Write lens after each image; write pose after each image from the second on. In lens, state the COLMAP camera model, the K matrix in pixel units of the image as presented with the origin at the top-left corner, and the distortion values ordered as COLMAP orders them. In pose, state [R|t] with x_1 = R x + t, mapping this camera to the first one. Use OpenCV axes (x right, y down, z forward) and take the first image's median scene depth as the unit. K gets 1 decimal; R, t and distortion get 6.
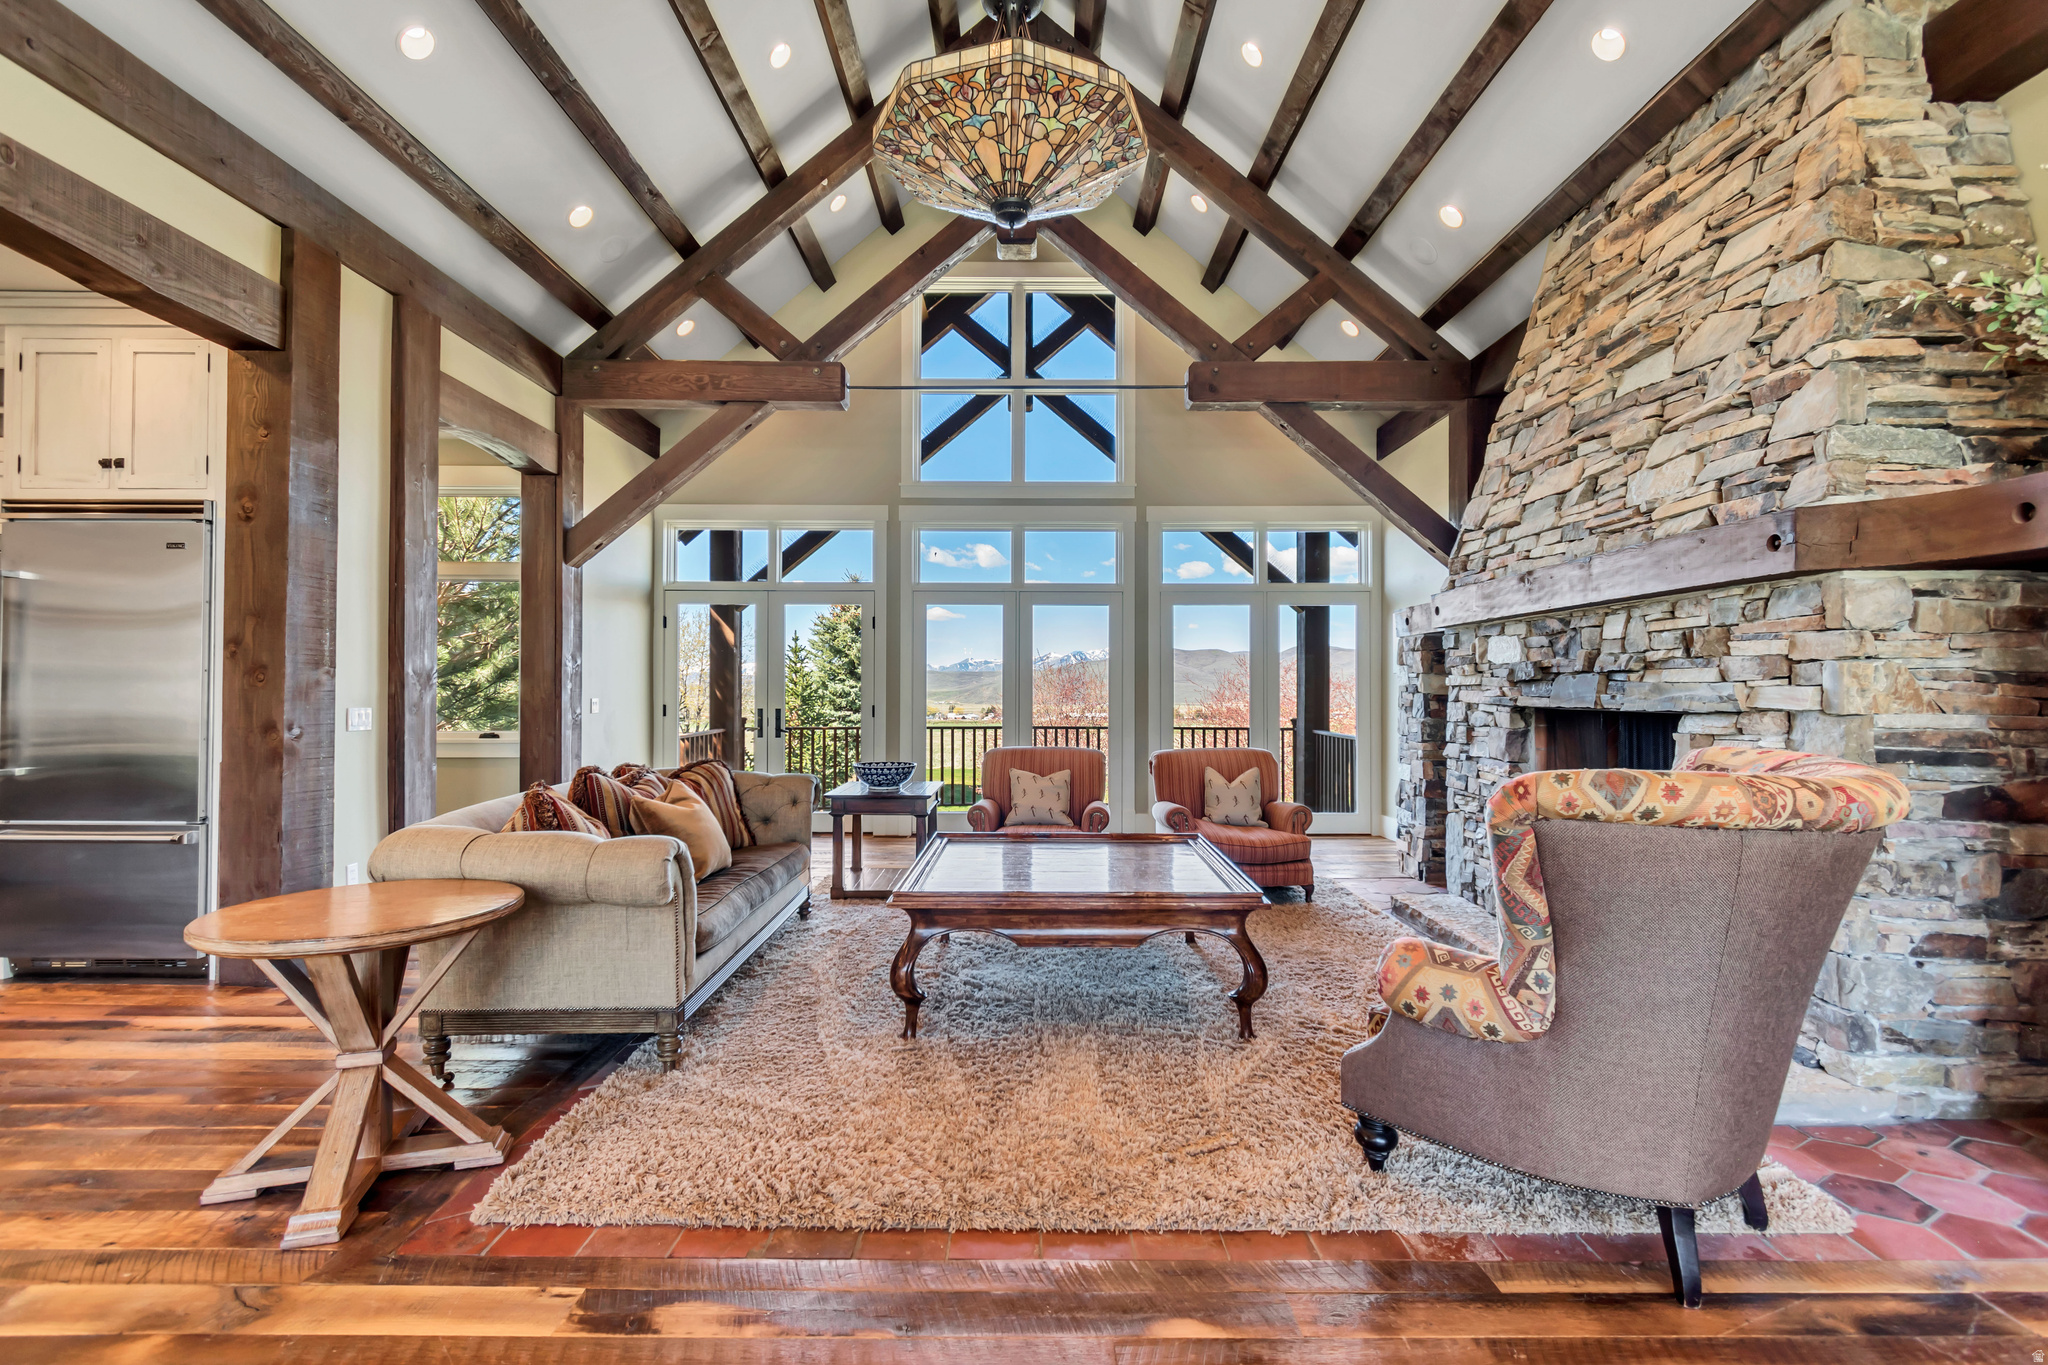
lens RADIAL K [[906.1, 0, 1017.8], [0, 906.1, 680.1], [0, 0, 1]] dist [0.001957, -0.000568]
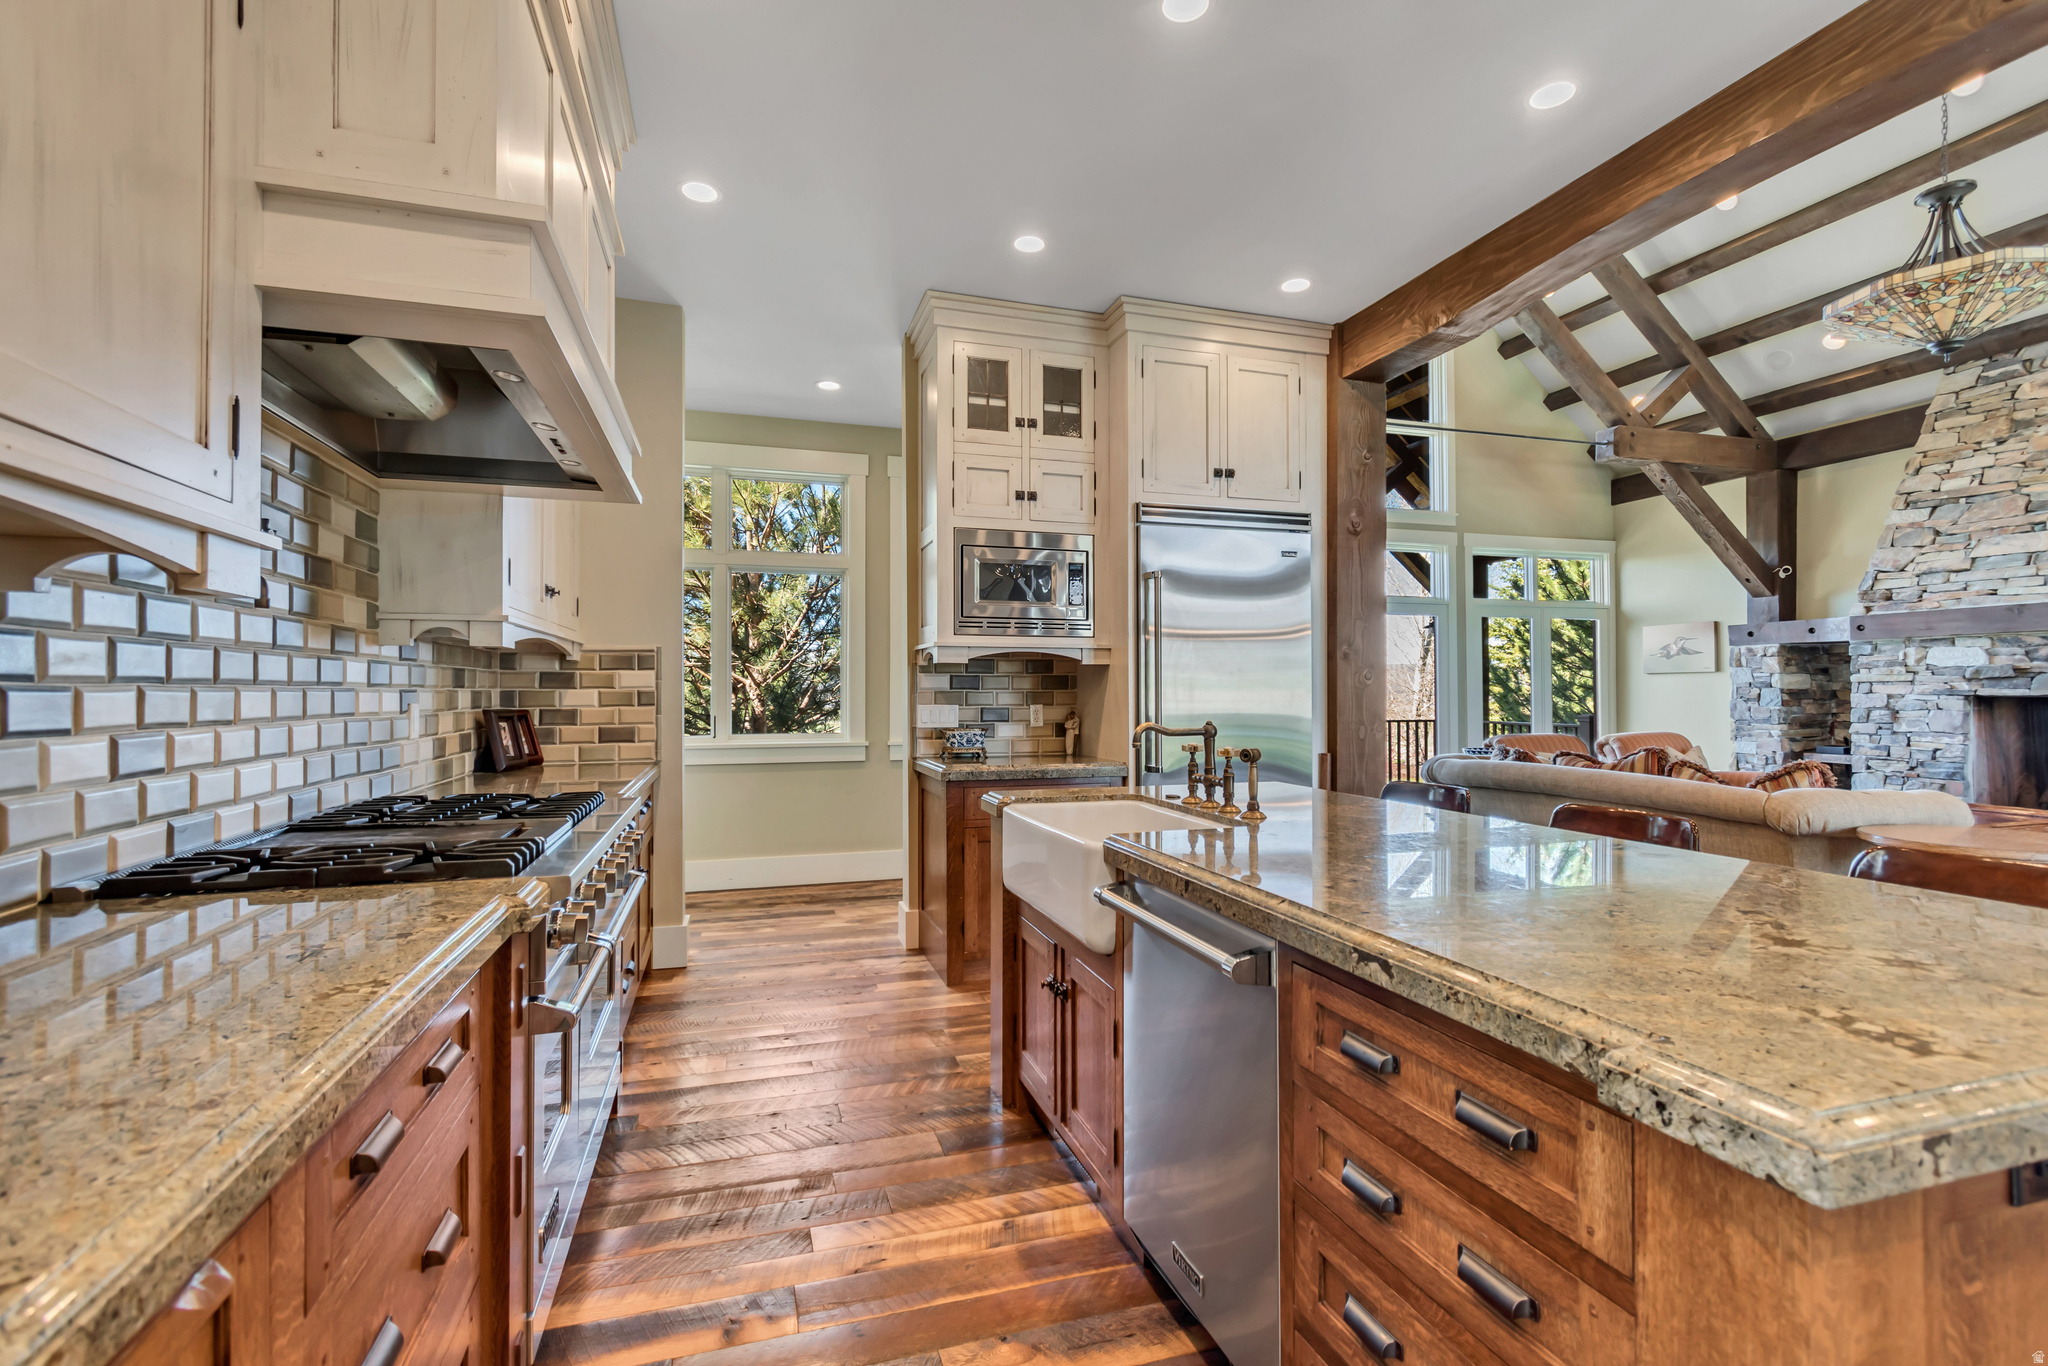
lens RADIAL K [[919.5, 0, 1024.0], [0, 919.5, 683.0], [0, 0, 1]] dist [0.002151, -0.000779]
pose [[0.953509, -0.003372, 0.301346, -1.537008], [0.002932, 0.999994, 0.001911, 0.001980], [-0.301350, -0.000939, 0.953513, 0.051598]]
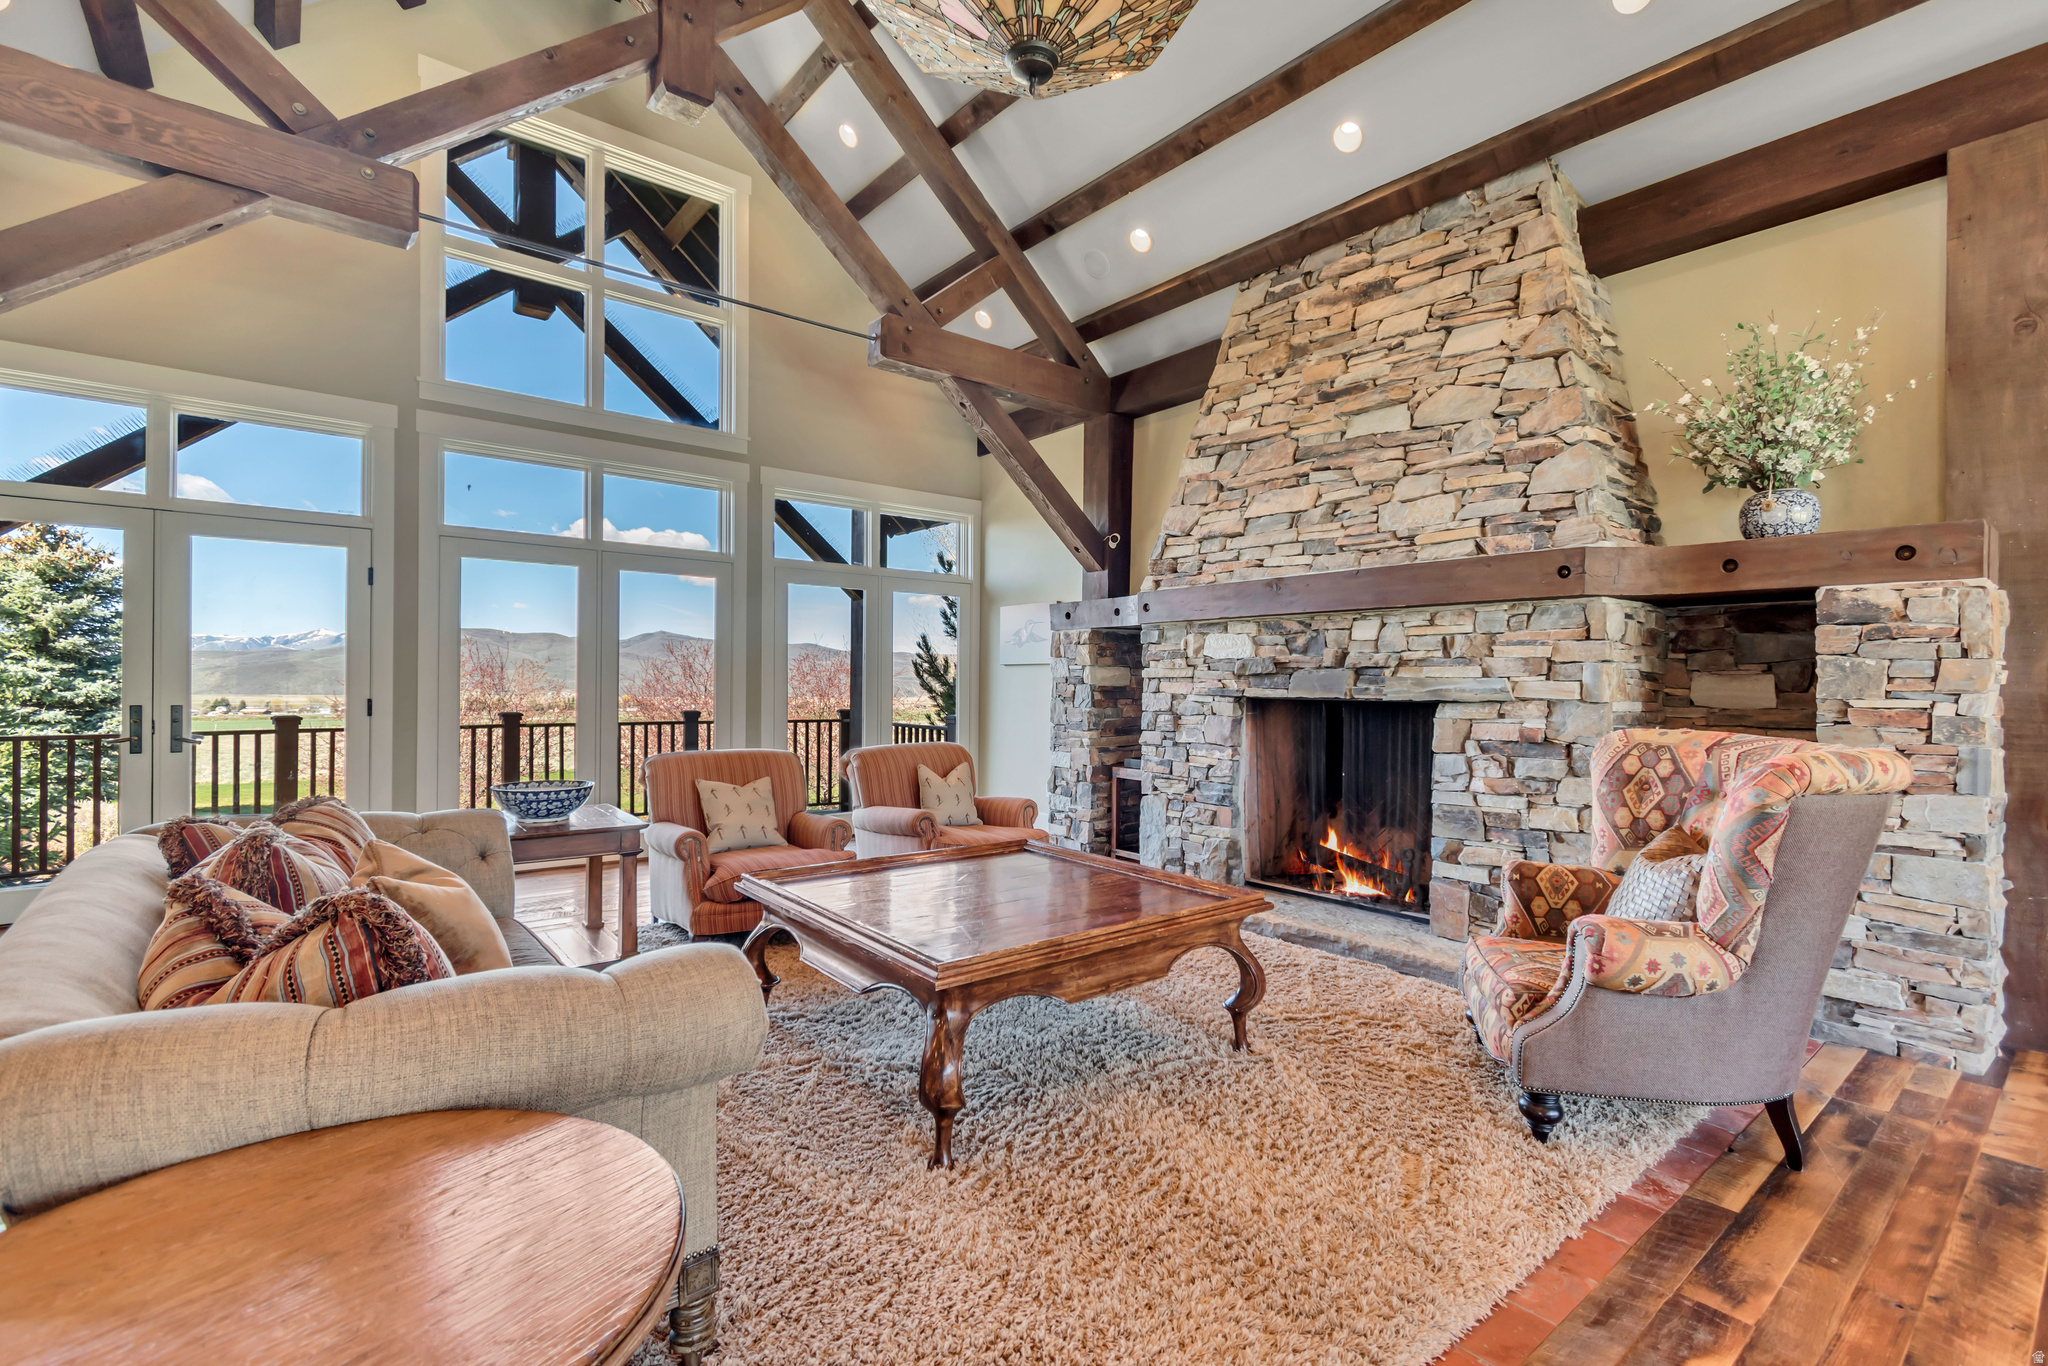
lens RADIAL K [[914.5, 0, 1022.8], [0, 914.5, 684.8], [0, 0, 1]] dist [0.003603, -0.000484]
pose [[0.775824, 0.003238, 0.630942, -0.428662], [-0.014112, 0.999826, 0.012222, 0.004511], [-0.630792, -0.018386, 0.775734, 0.328003]]
